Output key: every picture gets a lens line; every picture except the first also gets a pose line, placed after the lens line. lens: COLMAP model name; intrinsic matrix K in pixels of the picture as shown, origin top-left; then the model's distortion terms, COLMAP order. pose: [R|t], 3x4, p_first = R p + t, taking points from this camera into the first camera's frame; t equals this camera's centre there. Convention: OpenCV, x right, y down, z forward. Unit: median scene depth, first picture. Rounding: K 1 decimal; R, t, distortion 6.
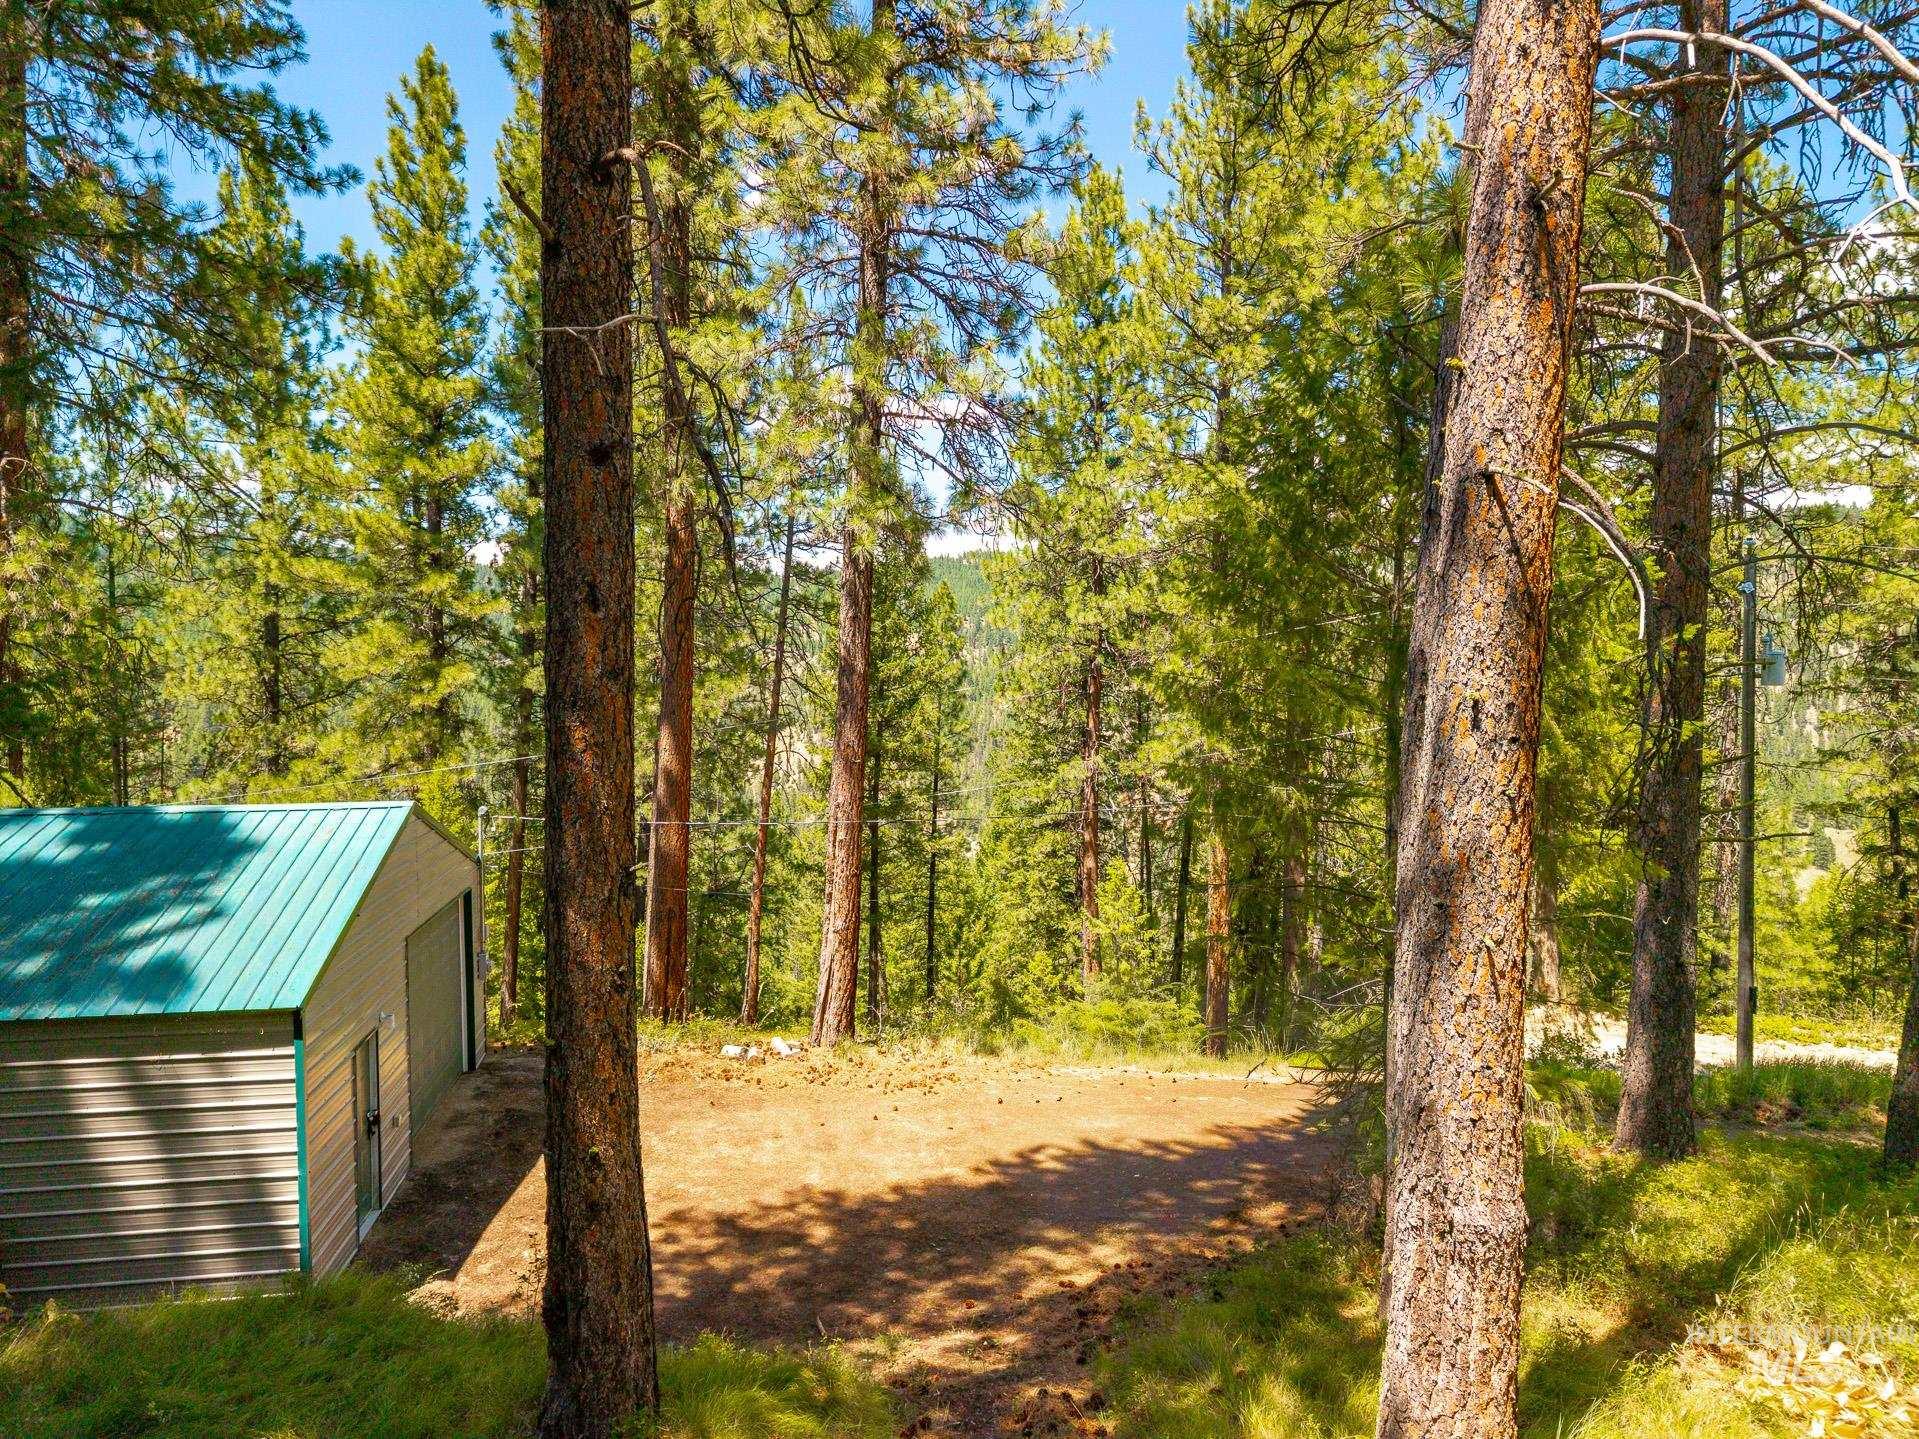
lens RADIAL K [[1283.9, 0, 949.4], [0, 1283.9, 700.7], [0, 0, 1]] dist [0.025627, -0.018953]
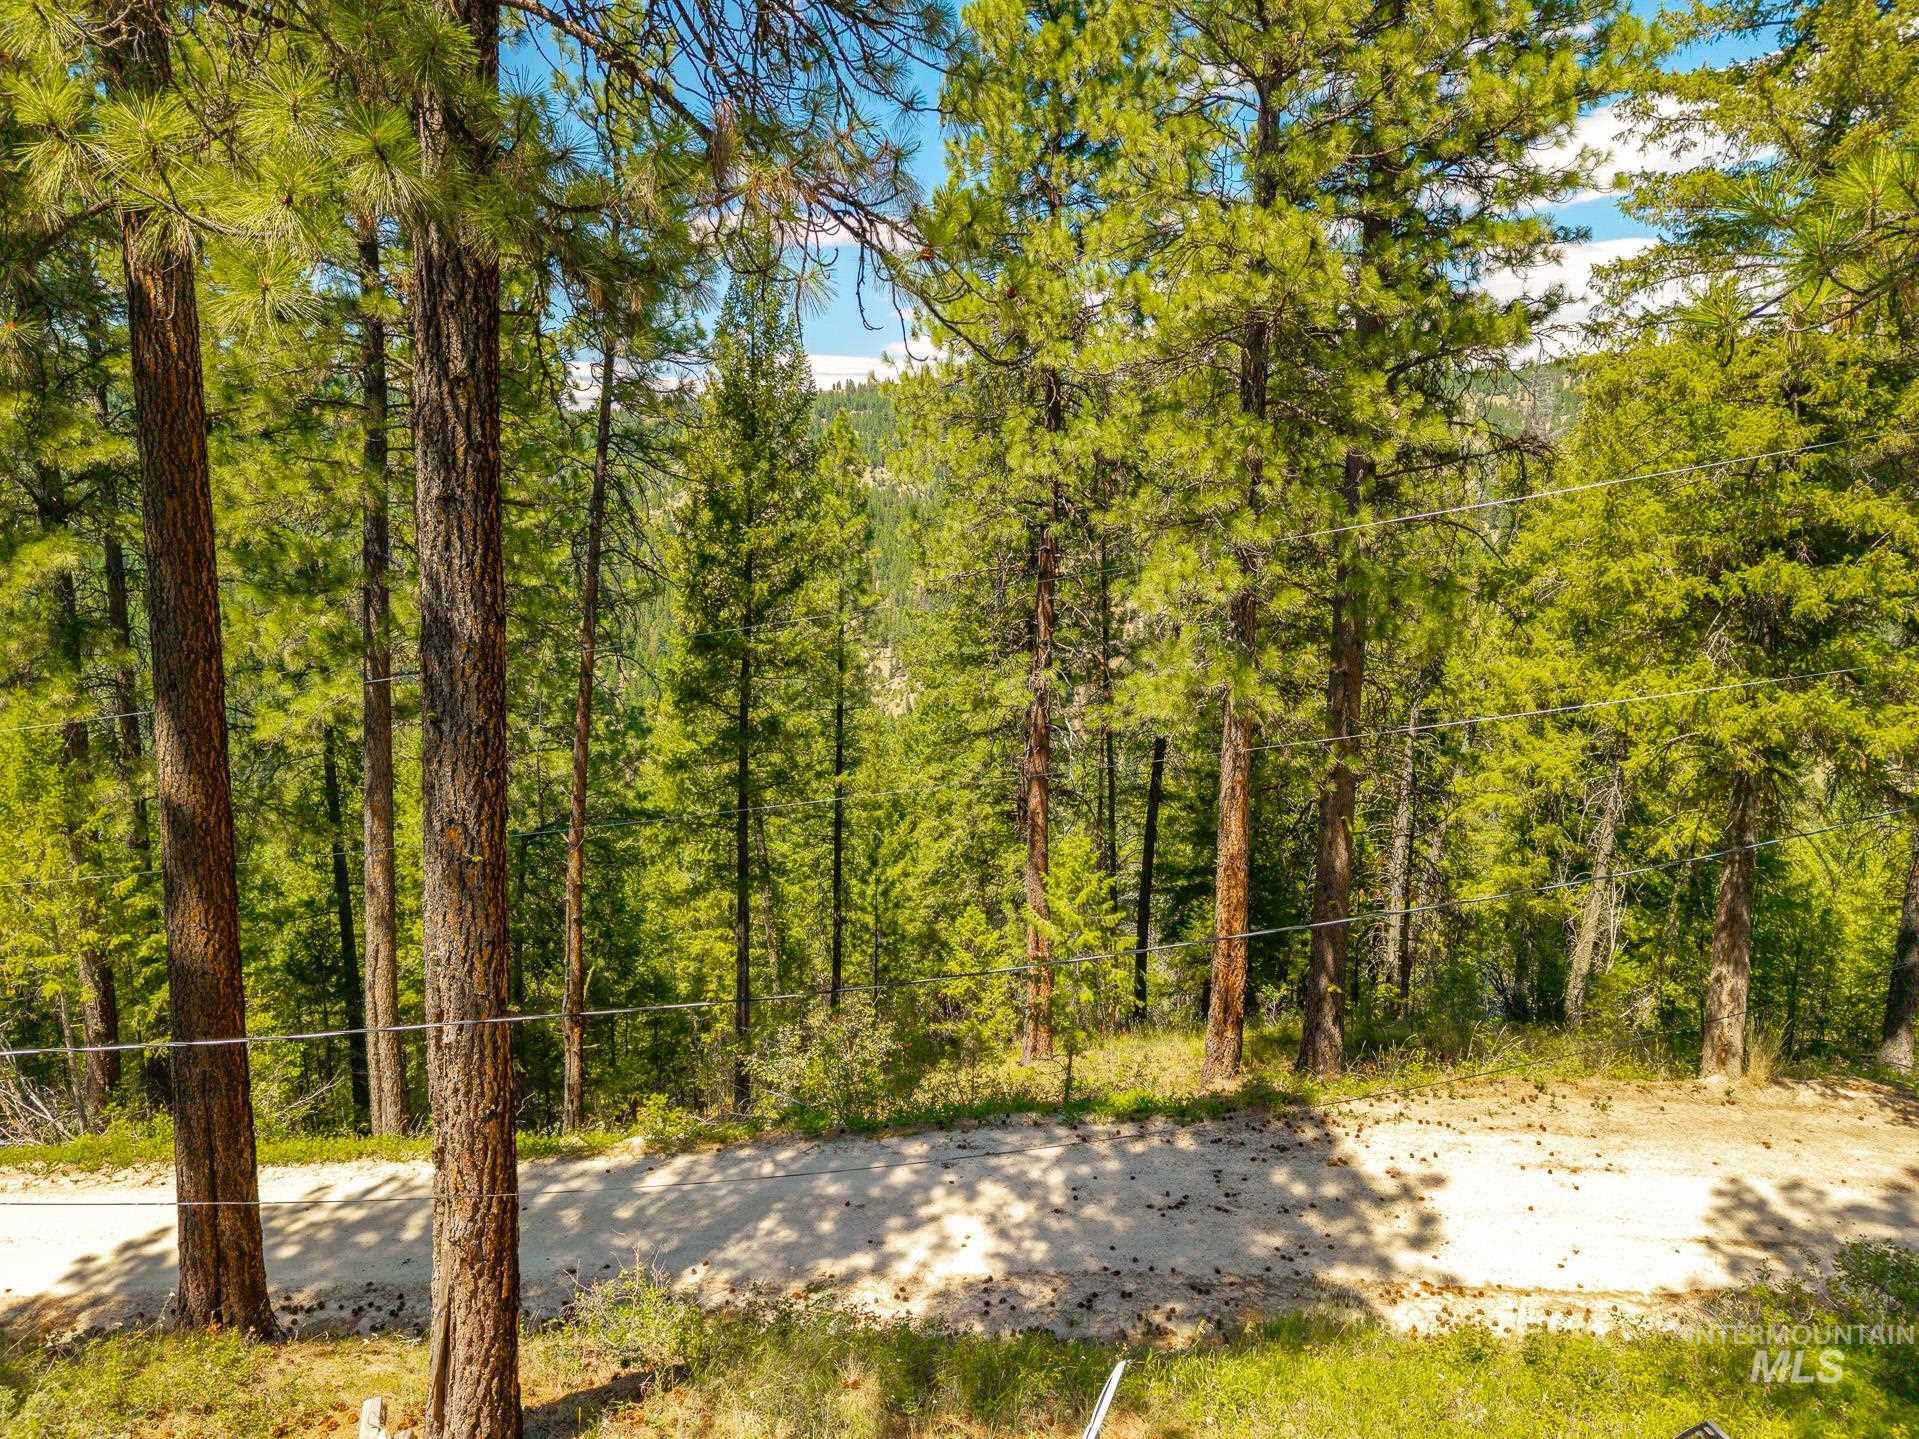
lens RADIAL K [[1283.9, 0, 952.0], [0, 1283.9, 770.4], [0, 0, 1]] dist [0.025627, -0.018953]
pose [[0.999027, -0.006948, 0.043542, 0.080805], [-0.000936, 0.983942, 0.178484, -0.070500], [-0.044083, -0.178351, 0.982979, 0.777051]]
